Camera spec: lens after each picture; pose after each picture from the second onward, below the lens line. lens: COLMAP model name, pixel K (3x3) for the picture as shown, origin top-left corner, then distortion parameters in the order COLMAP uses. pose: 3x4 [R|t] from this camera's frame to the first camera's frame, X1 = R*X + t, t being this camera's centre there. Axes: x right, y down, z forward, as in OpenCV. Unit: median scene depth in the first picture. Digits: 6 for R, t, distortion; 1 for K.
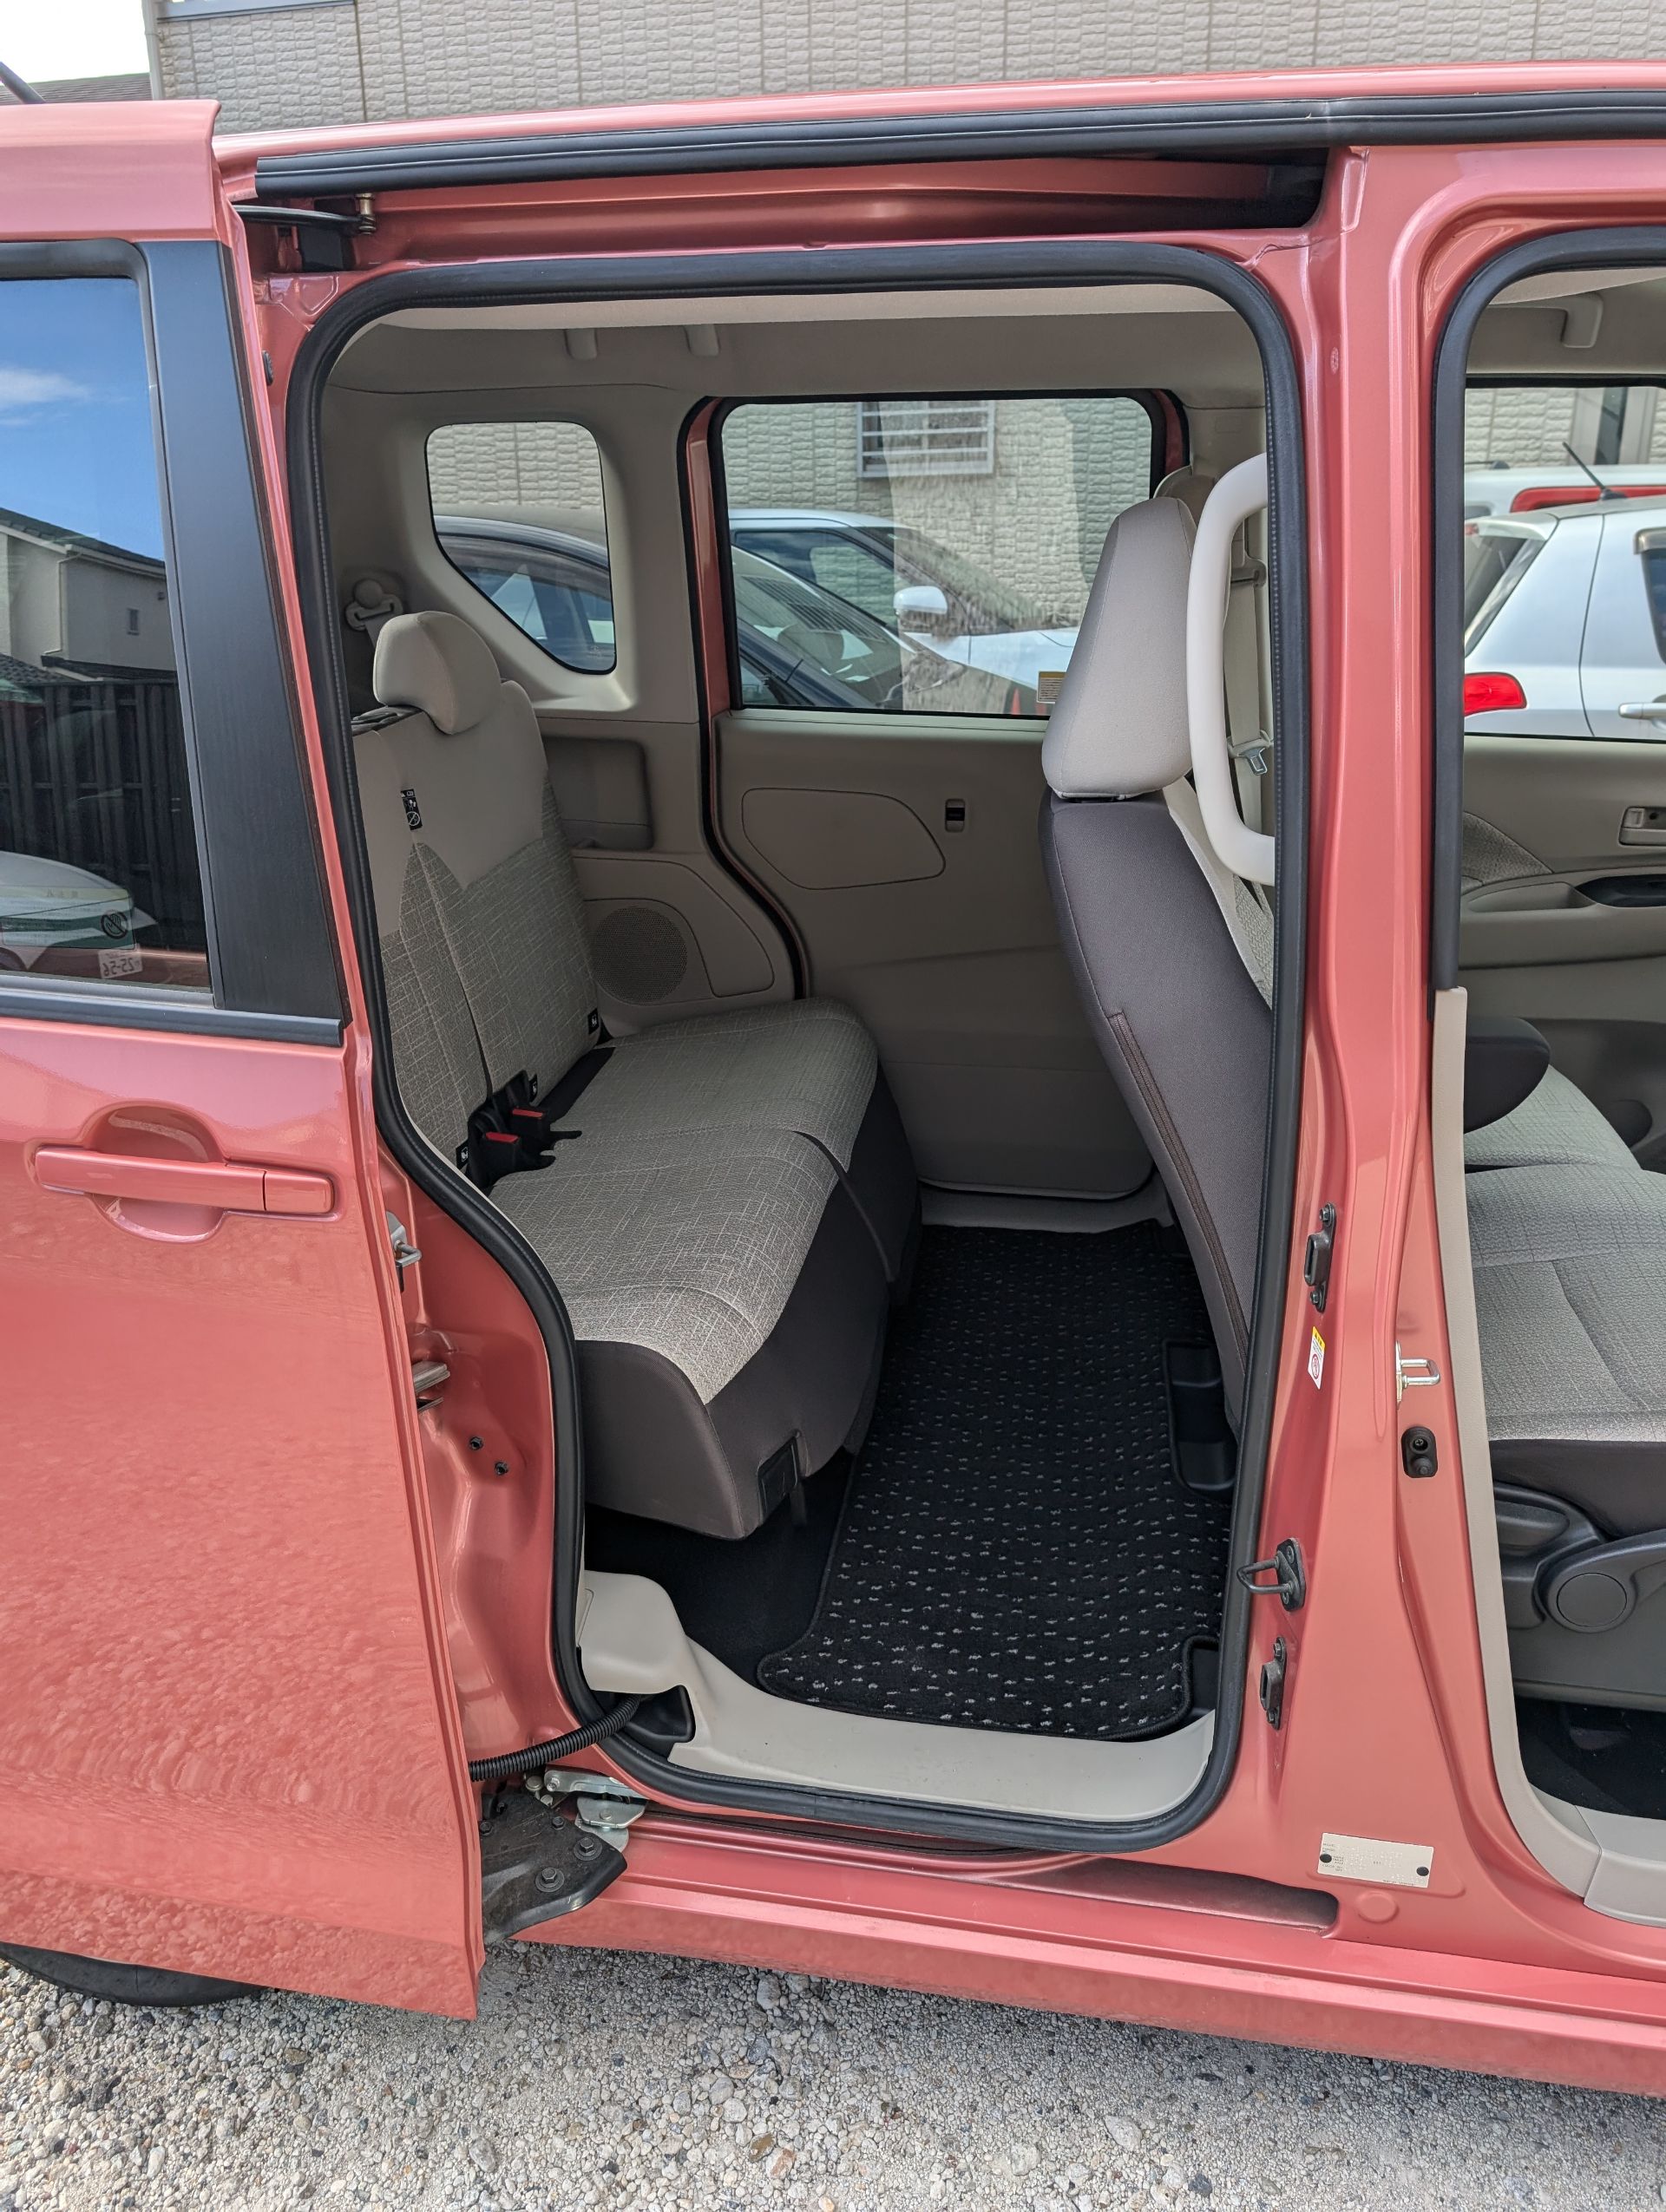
lens RADIAL K [[1584.7, 0, 837.7], [0, 1584.7, 1088.8], [0, 0, 1]] dist [0.005196, -0.006009]
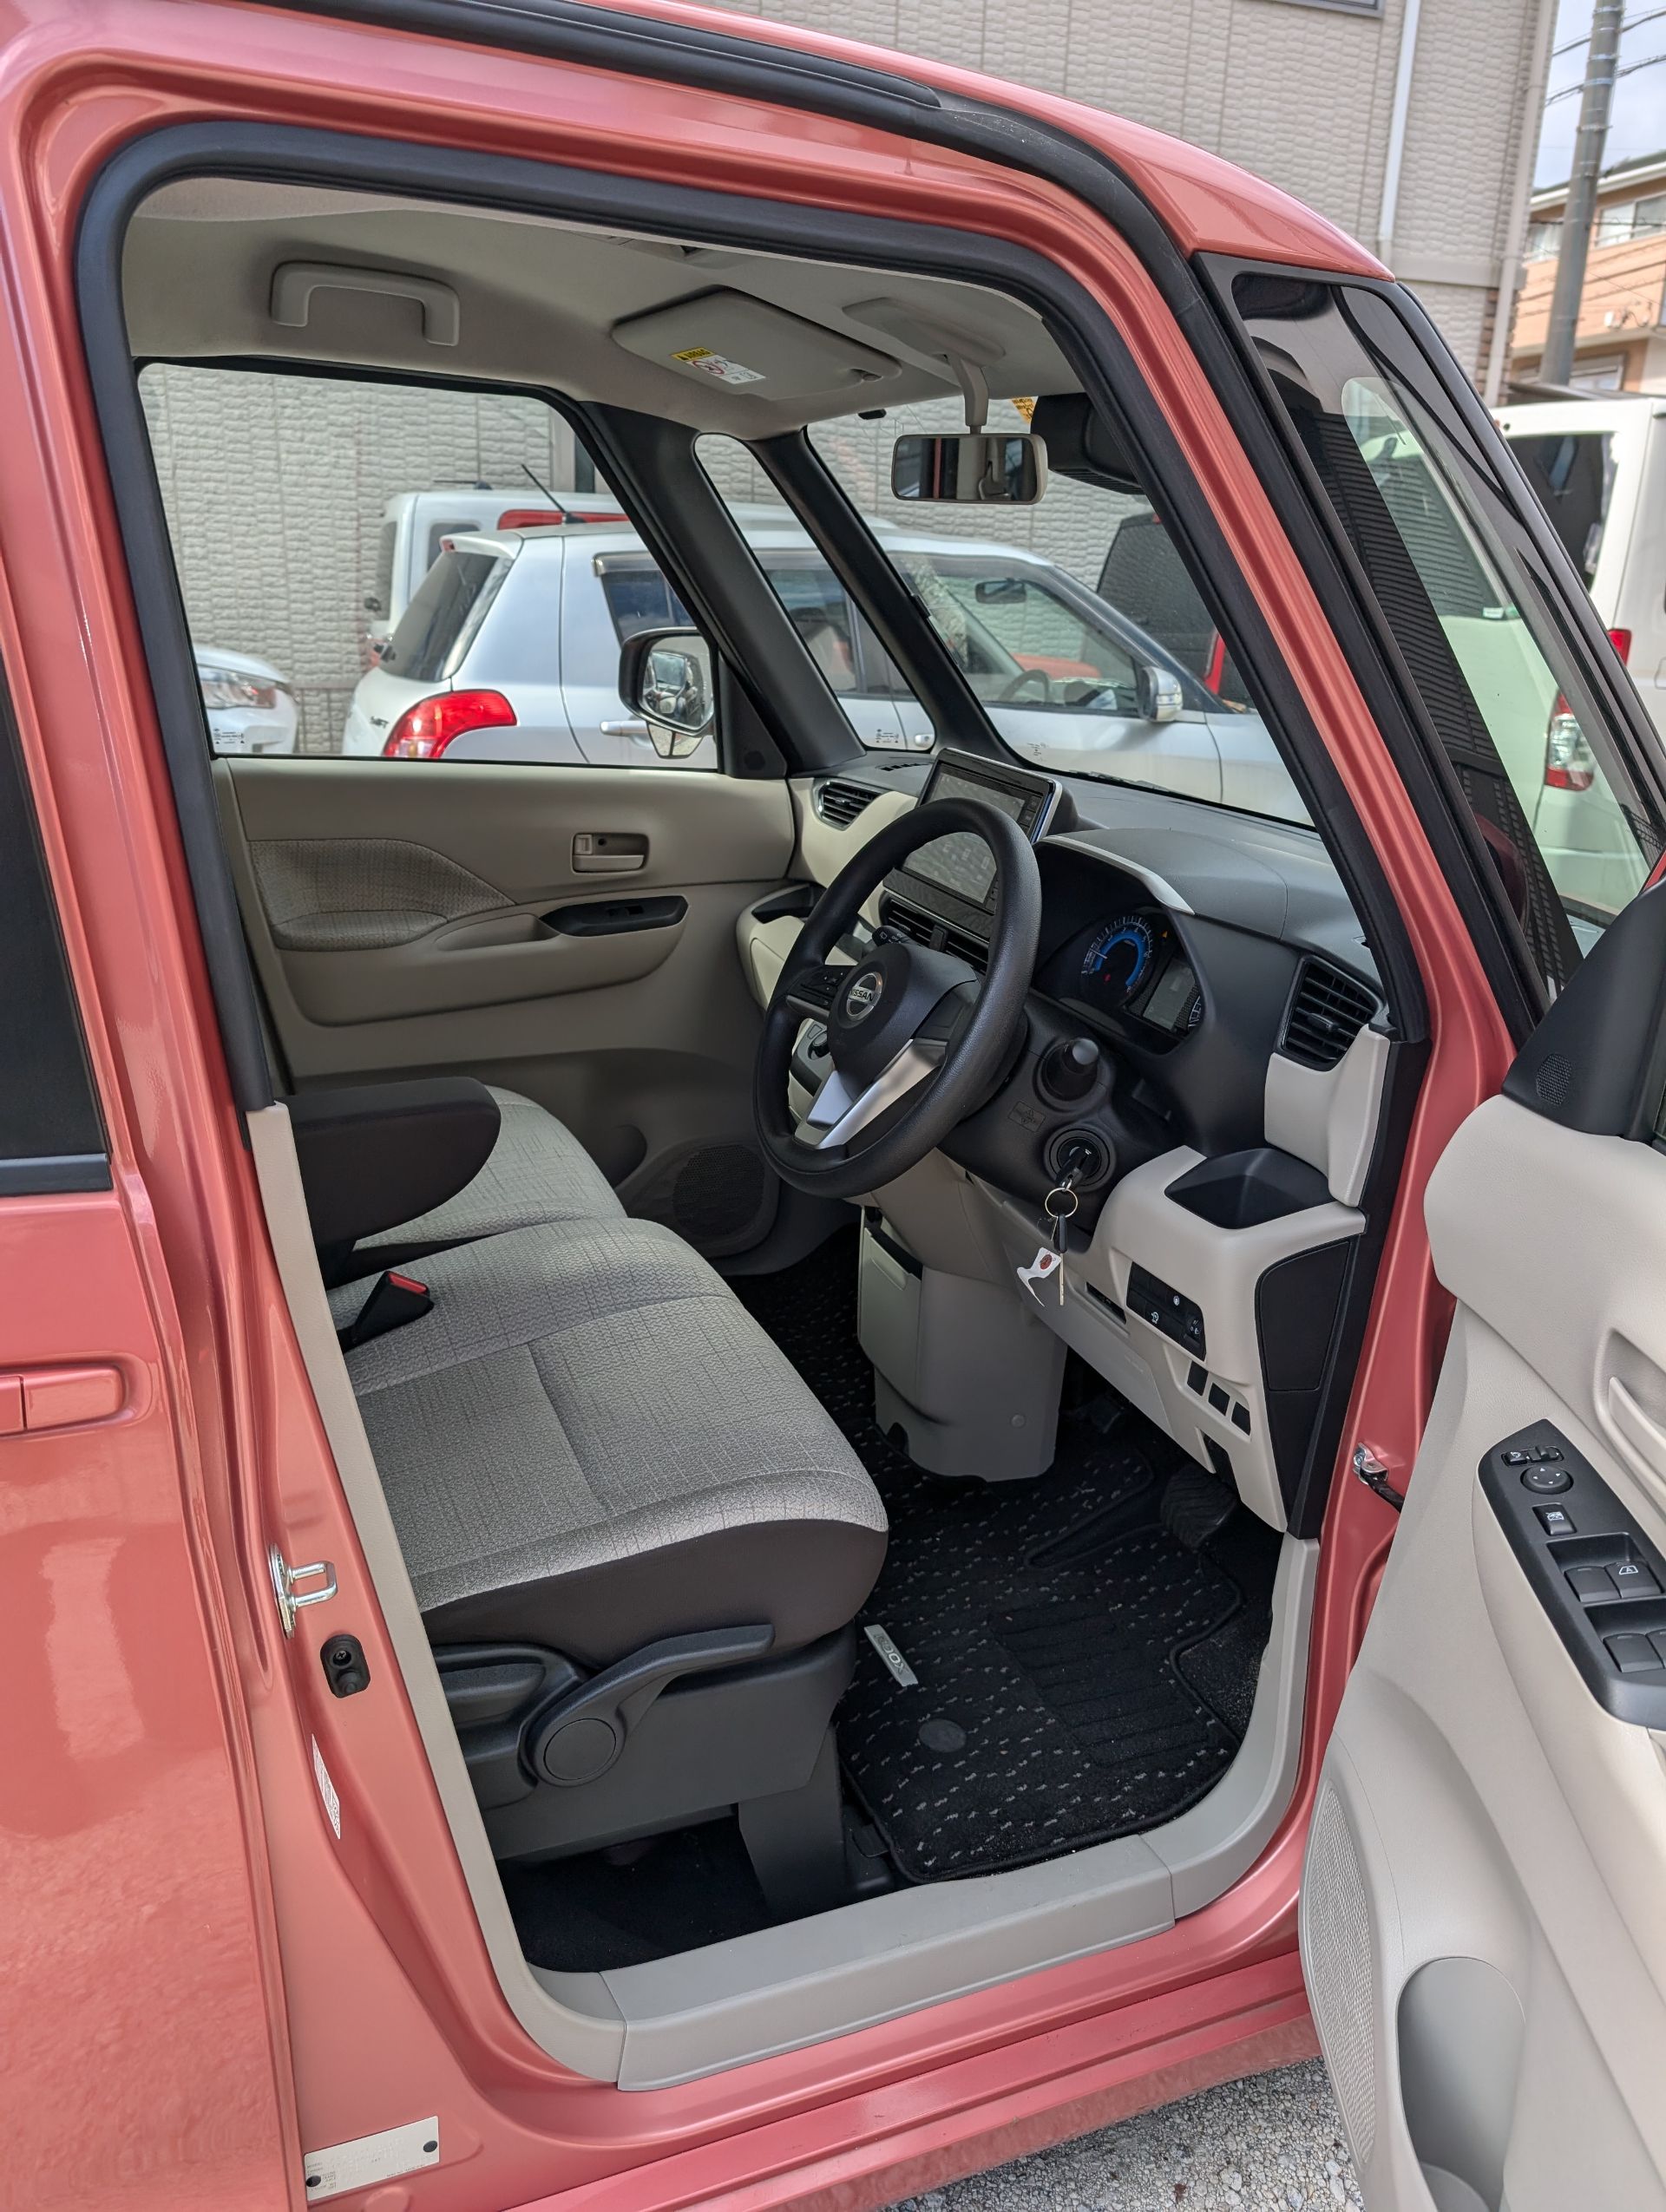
lens RADIAL K [[1584.7, 0, 837.7], [0, 1584.7, 1088.8], [0, 0, 1]] dist [0.005196, -0.006009]
pose [[0.846911, -0.124168, 0.517034, 0.124969], [0.128373, 0.991336, 0.027798, -0.032352], [-0.516006, 0.042831, 0.855514, 0.105082]]
